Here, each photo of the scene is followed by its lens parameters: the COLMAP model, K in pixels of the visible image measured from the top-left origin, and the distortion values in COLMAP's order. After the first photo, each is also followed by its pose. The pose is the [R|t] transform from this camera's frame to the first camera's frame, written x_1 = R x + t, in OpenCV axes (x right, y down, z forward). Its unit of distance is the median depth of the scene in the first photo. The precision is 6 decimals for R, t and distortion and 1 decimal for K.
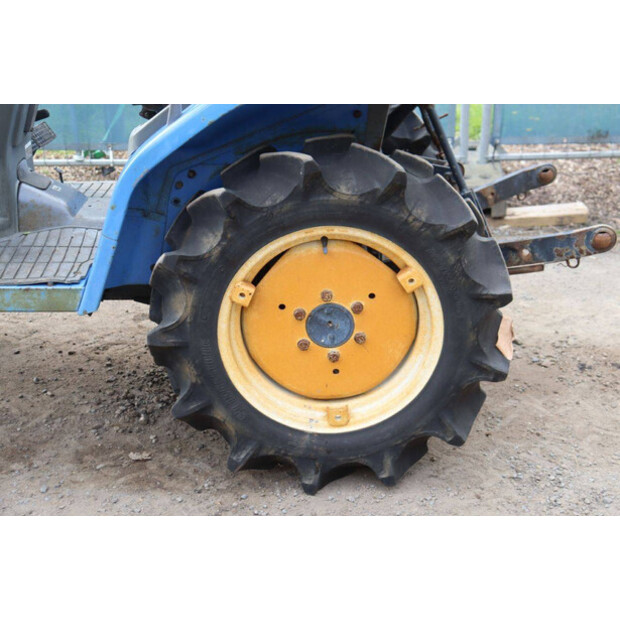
lens RADIAL K [[1169.5, 0, 310.2], [0, 1169.5, 310.3], [0, 0, 1]] dist [0.205972, 0.000000]
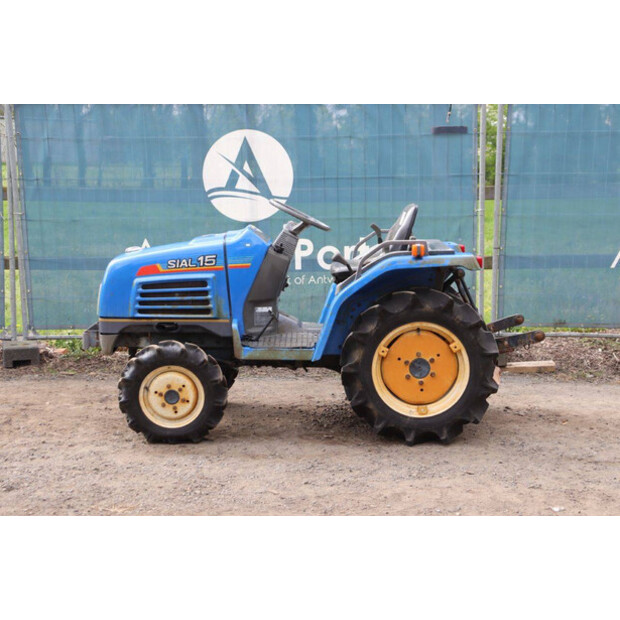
lens RADIAL K [[1186.5, 0, 309.8], [0, 1186.5, 309.8], [0, 0, 1]] dist [0.368901, 0.000000]
pose [[0.999503, 0.020060, -0.024326, -0.145714], [-0.024936, 0.975068, -0.220499, 0.426434], [0.019296, 0.220996, 0.975084, -1.327776]]
